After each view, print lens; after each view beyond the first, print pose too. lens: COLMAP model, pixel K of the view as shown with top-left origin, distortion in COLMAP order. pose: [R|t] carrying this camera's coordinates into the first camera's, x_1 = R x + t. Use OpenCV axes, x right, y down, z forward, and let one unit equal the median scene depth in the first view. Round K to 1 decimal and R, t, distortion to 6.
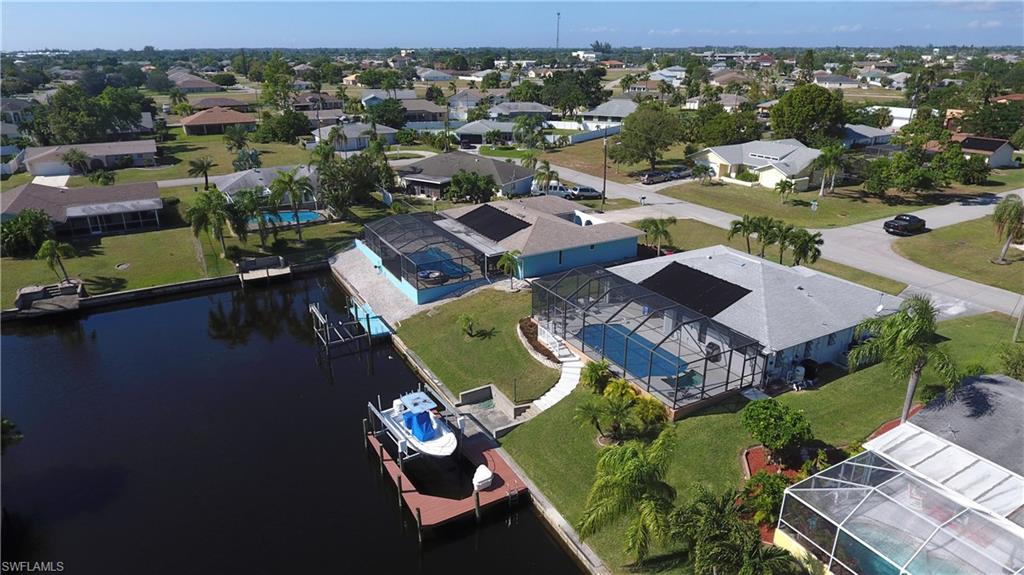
lens RADIAL K [[605.8, 0, 507.4], [0, 605.8, 291.7], [0, 0, 1]] dist [-0.004569, -0.000327]
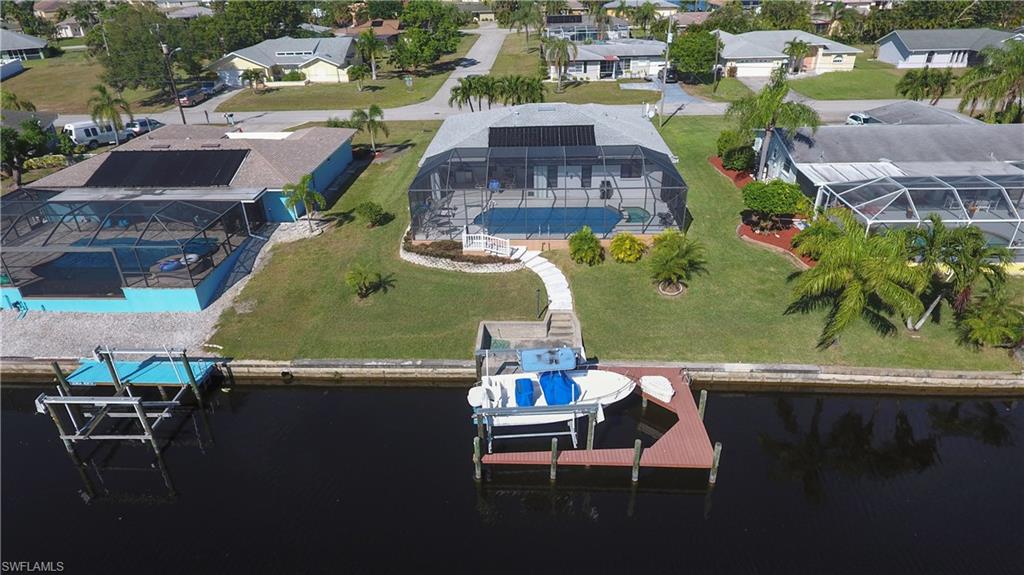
lens RADIAL K [[605.8, 0, 508.3], [0, 605.8, 280.6], [0, 0, 1]] dist [-0.004569, -0.000327]
pose [[0.538492, -0.404287, 0.739309, -0.409636], [0.338795, 0.907220, 0.249339, -0.051170], [-0.771520, 0.116207, 0.625502, 0.386209]]
